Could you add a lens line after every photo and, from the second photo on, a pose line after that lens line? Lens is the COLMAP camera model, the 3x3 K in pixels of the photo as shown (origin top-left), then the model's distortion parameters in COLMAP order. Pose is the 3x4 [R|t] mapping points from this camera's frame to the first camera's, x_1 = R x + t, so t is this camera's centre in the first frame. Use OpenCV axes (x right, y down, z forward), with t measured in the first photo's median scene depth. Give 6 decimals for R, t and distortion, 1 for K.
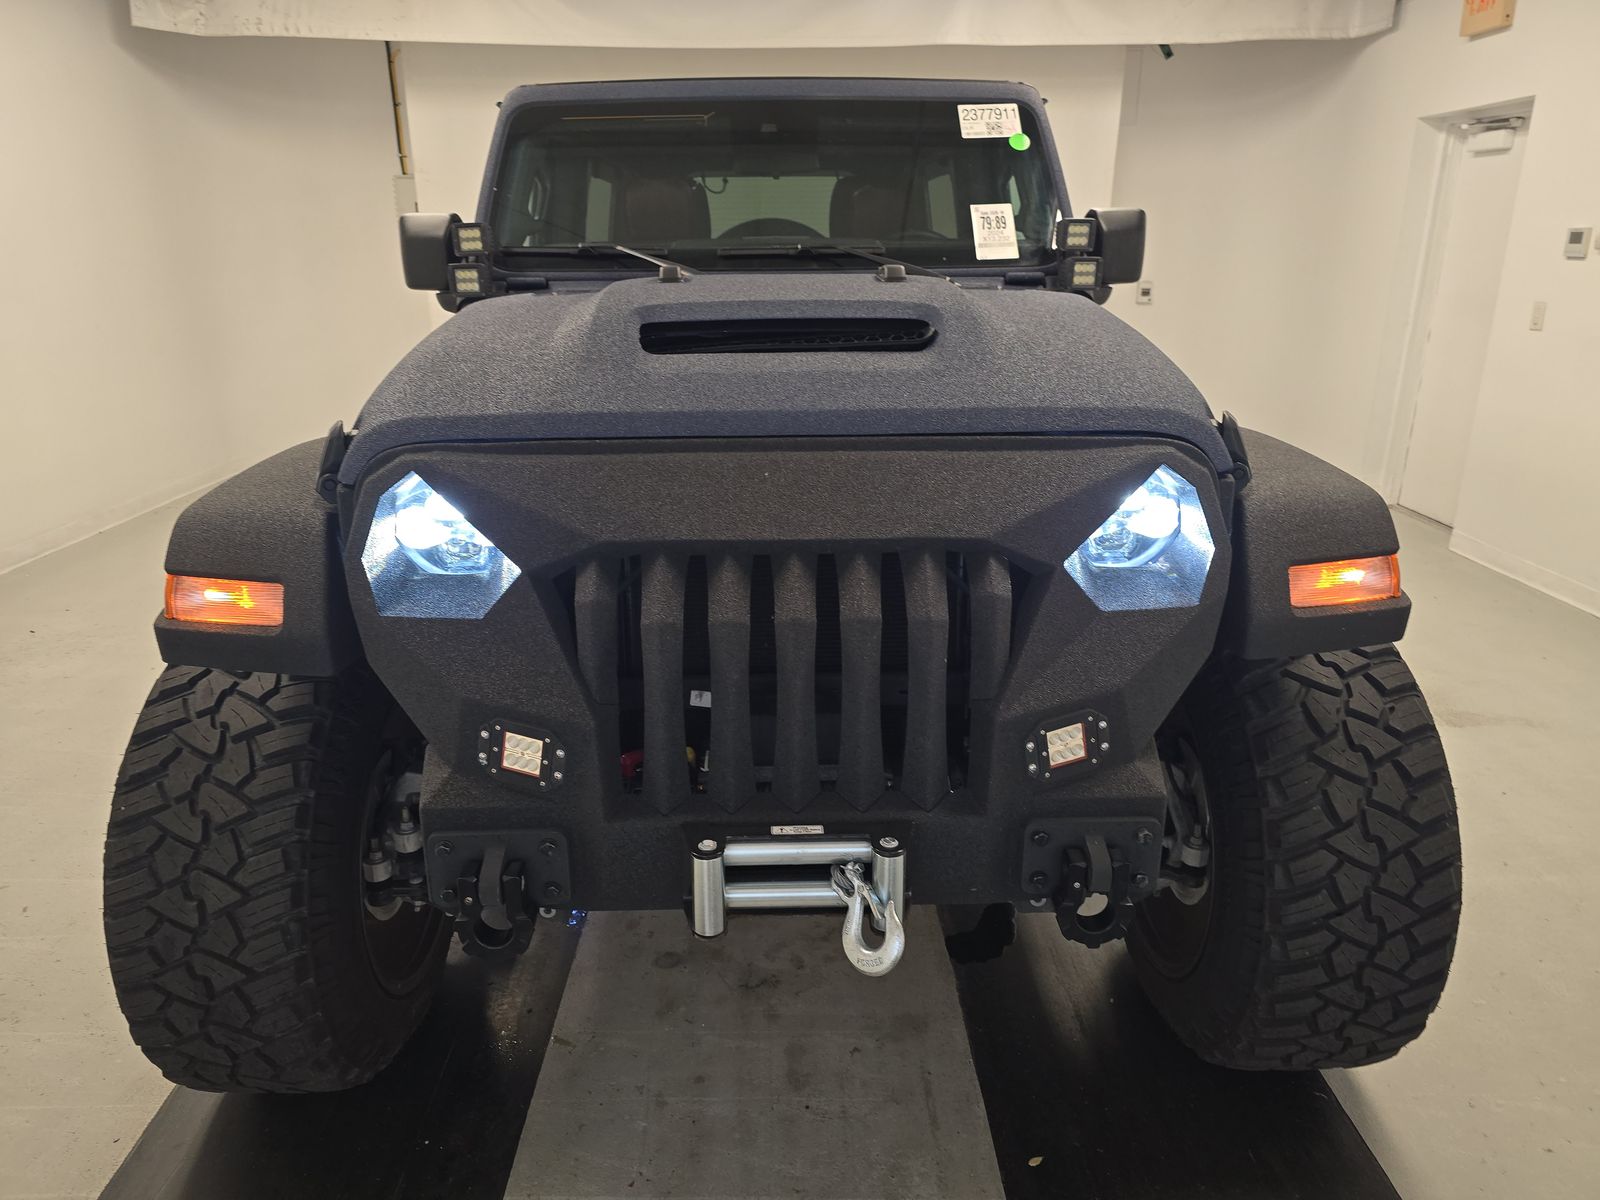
lens RADIAL K [[1095.8, 0, 800.0], [0, 1095.8, 600.0], [0, 0, 1]] dist [0.049210, -0.038500]
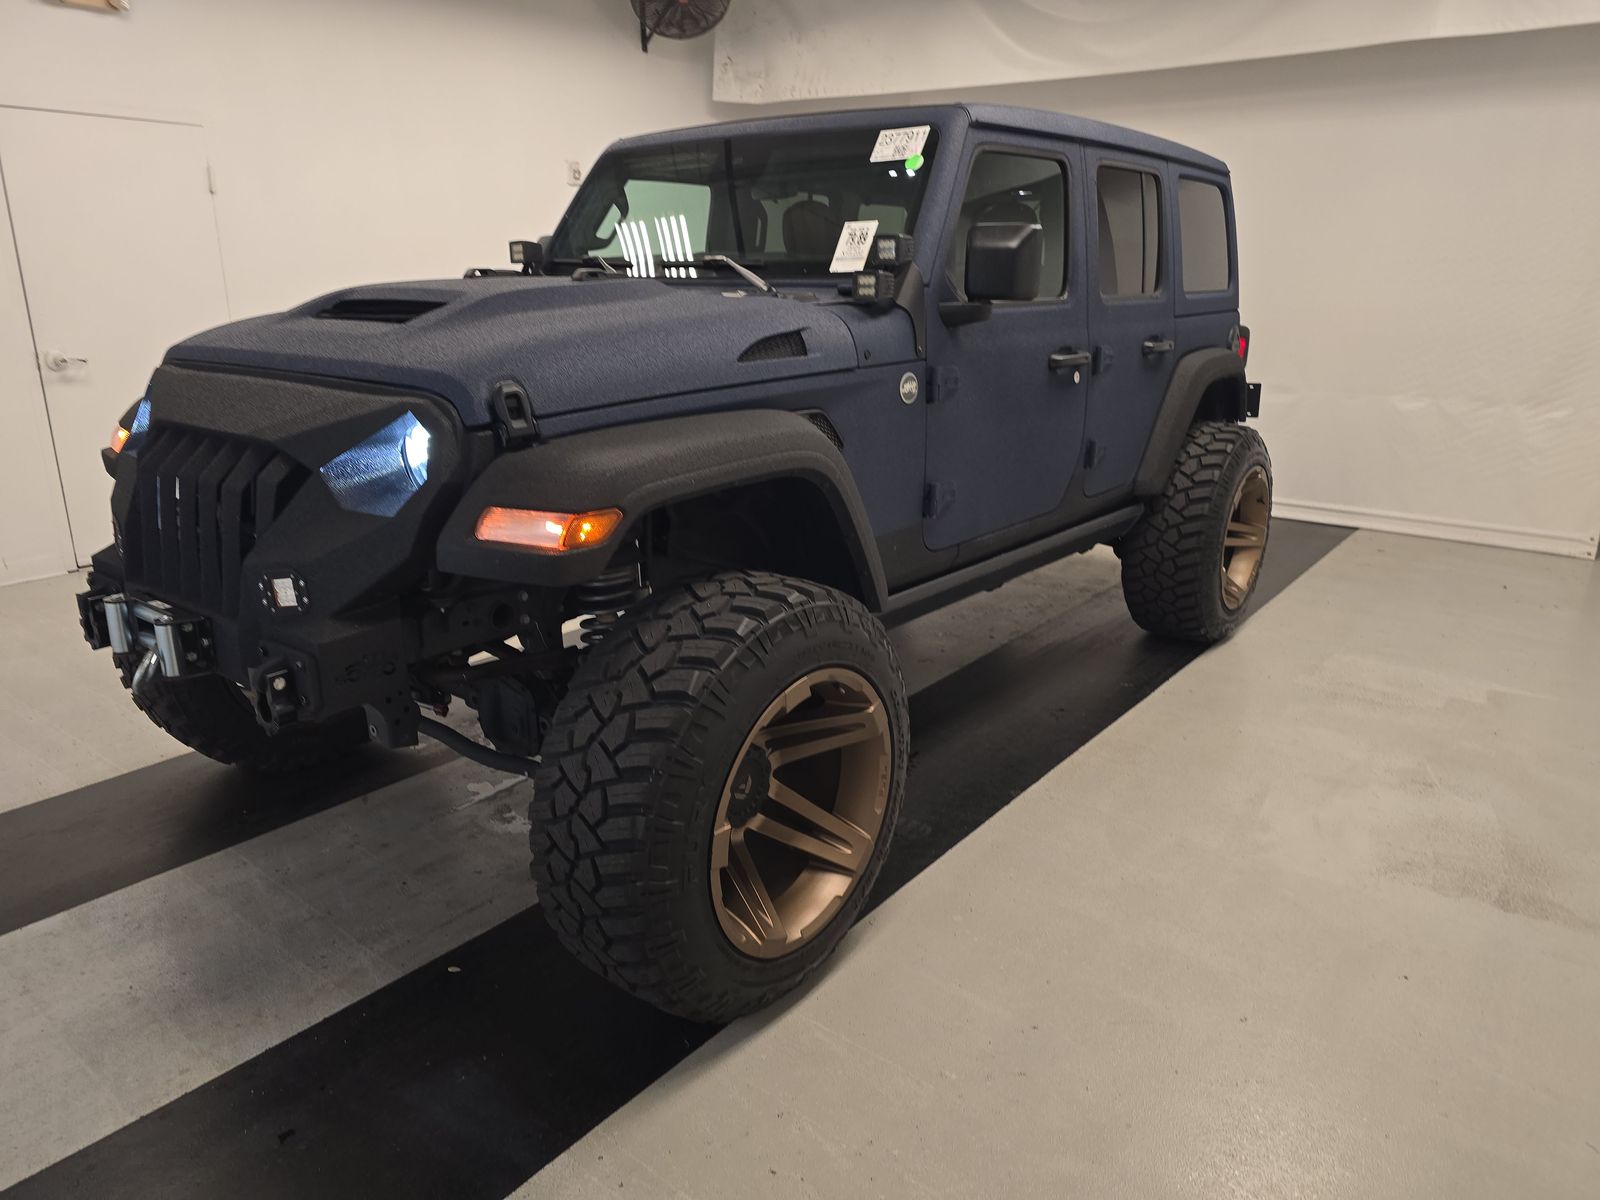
lens RADIAL K [[1095.8, 0, 800.0], [0, 1095.8, 600.0], [0, 0, 1]] dist [0.049210, -0.038500]
pose [[0.767953, 0.196295, -0.609685, 1.117142], [-0.210714, 0.976323, 0.048924, -0.047476], [0.604853, 0.090897, 0.791132, 0.185228]]
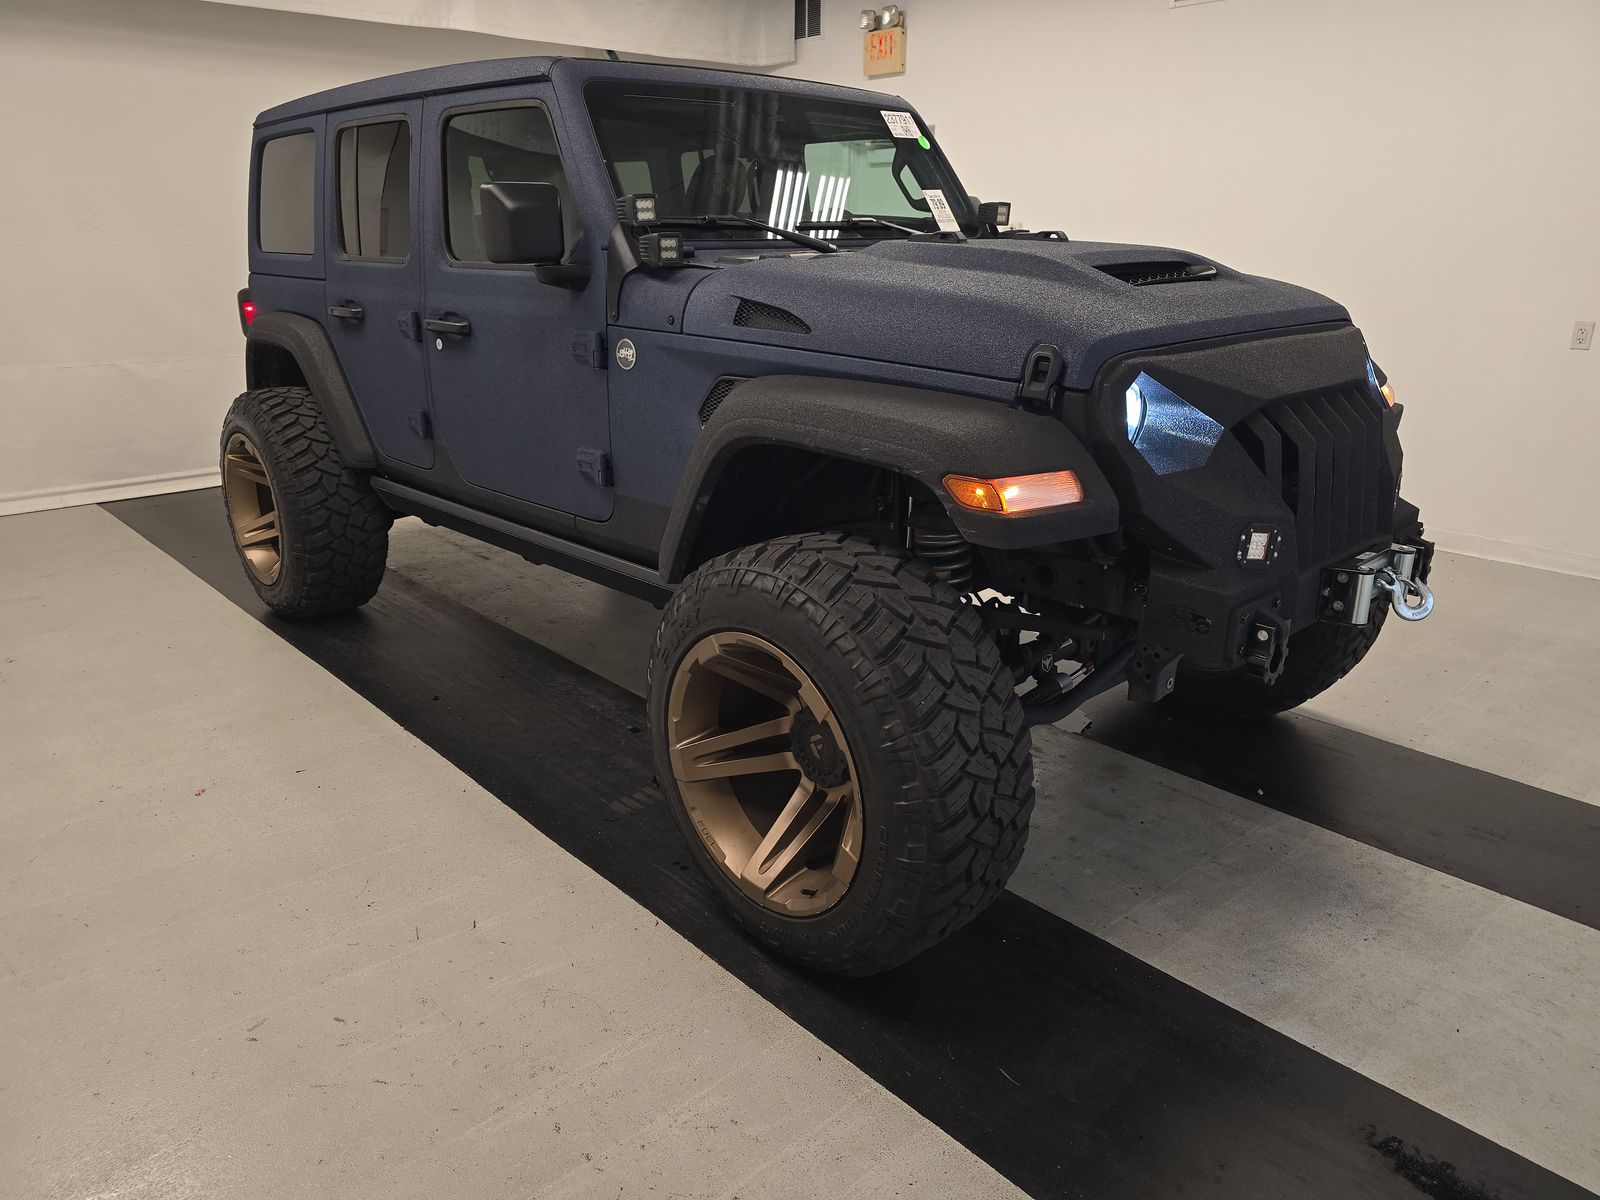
lens RADIAL K [[1095.8, 0, 800.0], [0, 1095.8, 600.0], [0, 0, 1]] dist [0.049210, -0.038500]
pose [[0.747180, -0.211683, 0.630009, -1.124067], [0.209486, 0.974613, 0.079022, -0.025626], [-0.630743, 0.072934, 0.772556, 0.154758]]
